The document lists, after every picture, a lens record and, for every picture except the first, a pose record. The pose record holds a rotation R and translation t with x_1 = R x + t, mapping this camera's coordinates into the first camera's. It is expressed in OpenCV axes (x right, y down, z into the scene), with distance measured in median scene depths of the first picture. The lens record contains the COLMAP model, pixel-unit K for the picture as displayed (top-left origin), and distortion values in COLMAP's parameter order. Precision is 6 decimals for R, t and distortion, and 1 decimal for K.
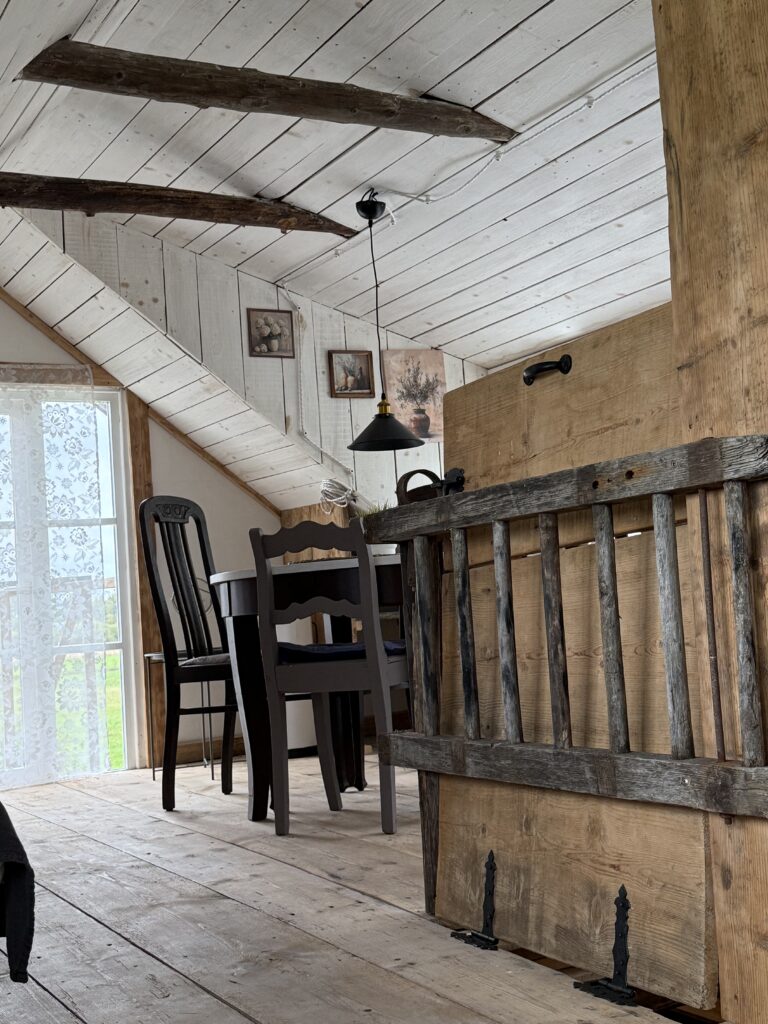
lens RADIAL K [[1274.7, 0, 377.3], [0, 1274.7, 511.7], [0, 0, 1]] dist [0.166601, -0.292540]
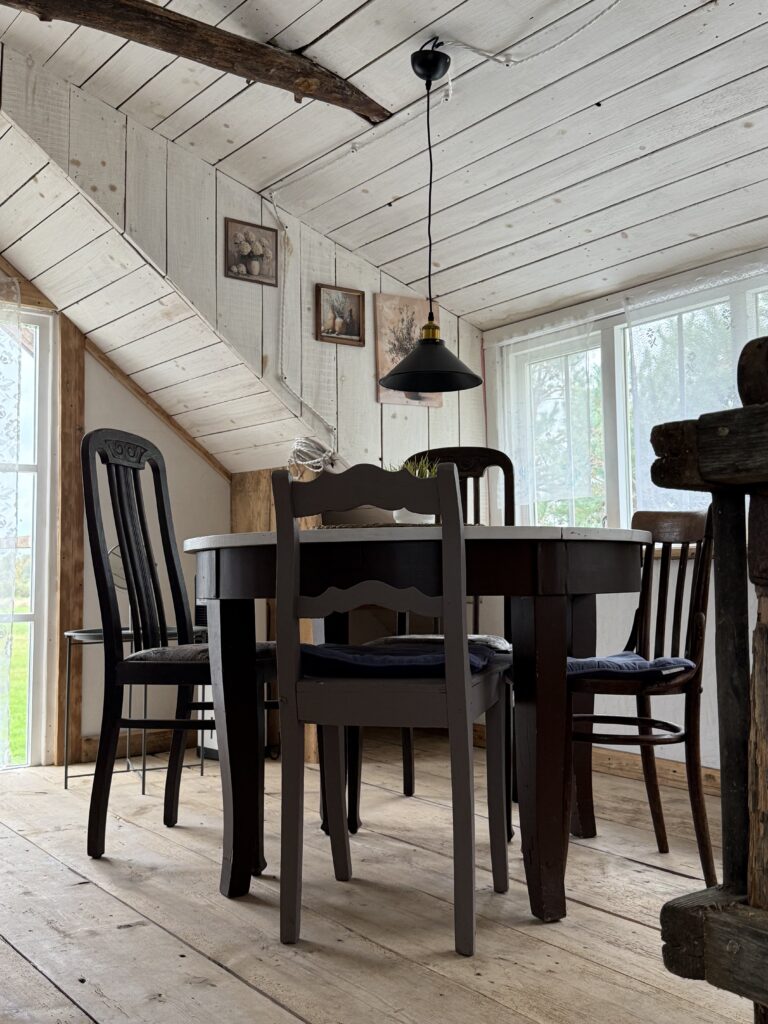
lens RADIAL K [[1017.1, 0, 384.0], [0, 1017.1, 512.0], [0, 0, 1]] dist [0.187914, -0.425886]
pose [[0.987315, 0.071301, 0.141863, -0.081044], [-0.071912, 0.997411, -0.000820, 0.021651], [-0.141554, -0.009392, 0.989886, 0.330273]]
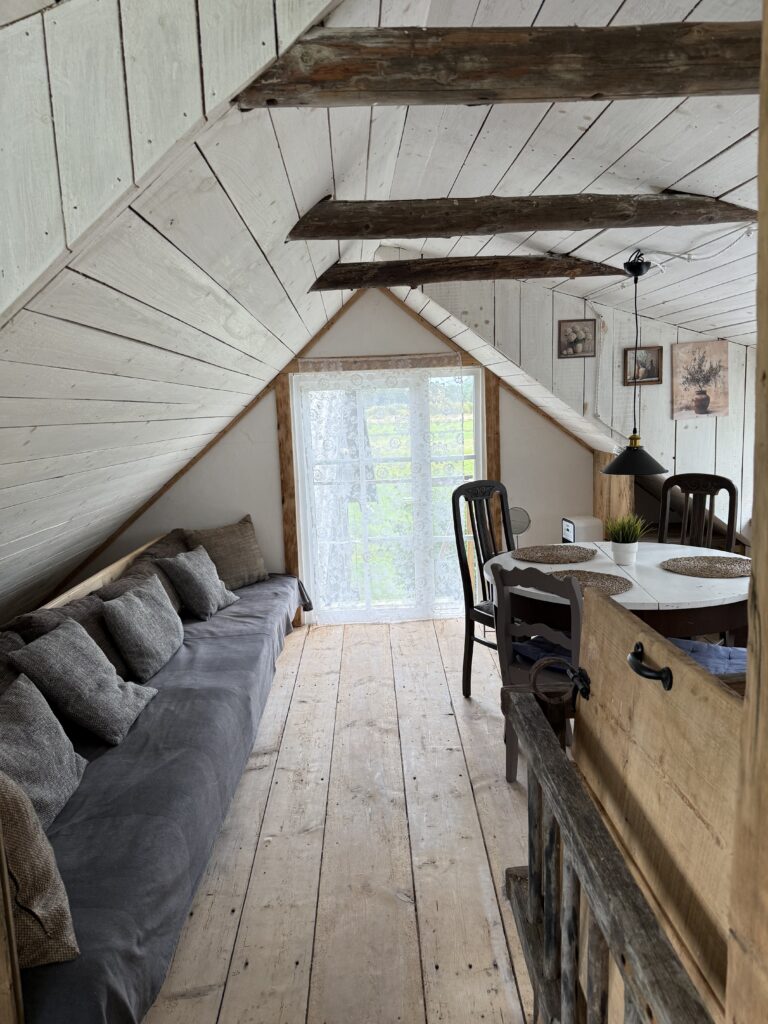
lens RADIAL K [[707.6, 0, 384.0], [0, 707.6, 512.0], [0, 0, 1]] dist [0.129945, -0.258100]
pose [[0.894939, 0.097496, -0.435407, 0.077083], [0.014636, 0.968895, 0.247039, -0.151768], [0.445949, -0.227457, 0.865675, 0.236050]]
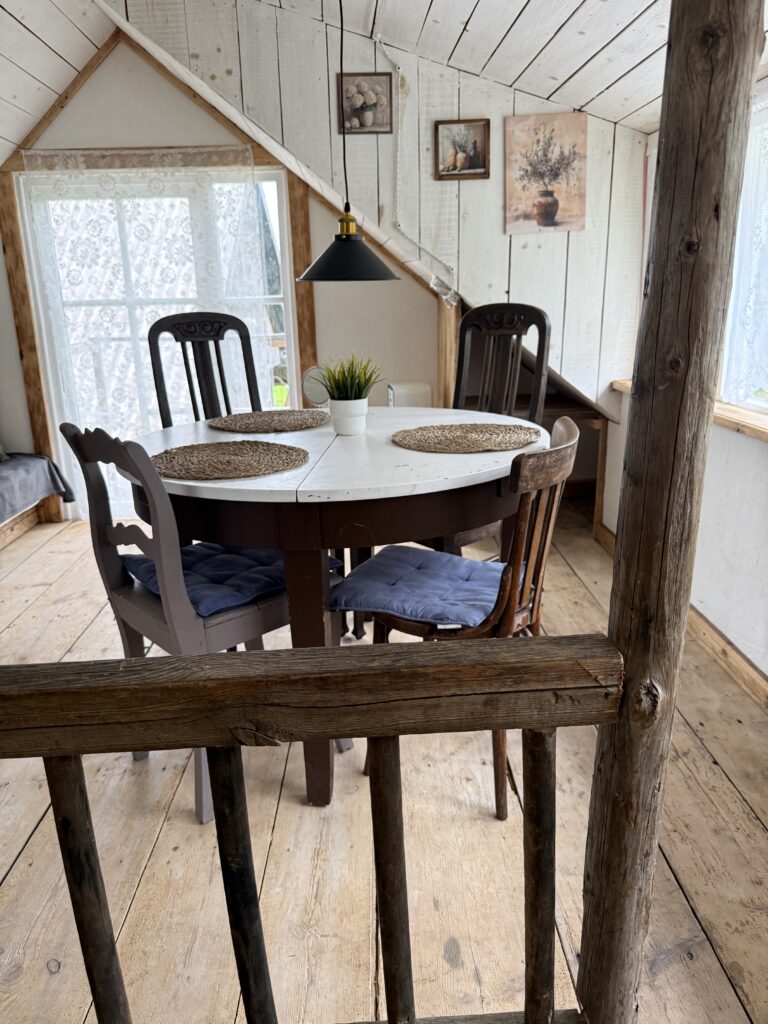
lens RADIAL K [[732.1, 0, 384.0], [0, 732.1, 512.0], [0, 0, 1]] dist [-0.001698, -0.006993]
pose [[0.899923, 0.170798, -0.401207, 0.178893], [-0.003185, 0.922646, 0.385636, -0.074210], [0.436037, -0.345765, 0.830854, 0.491012]]
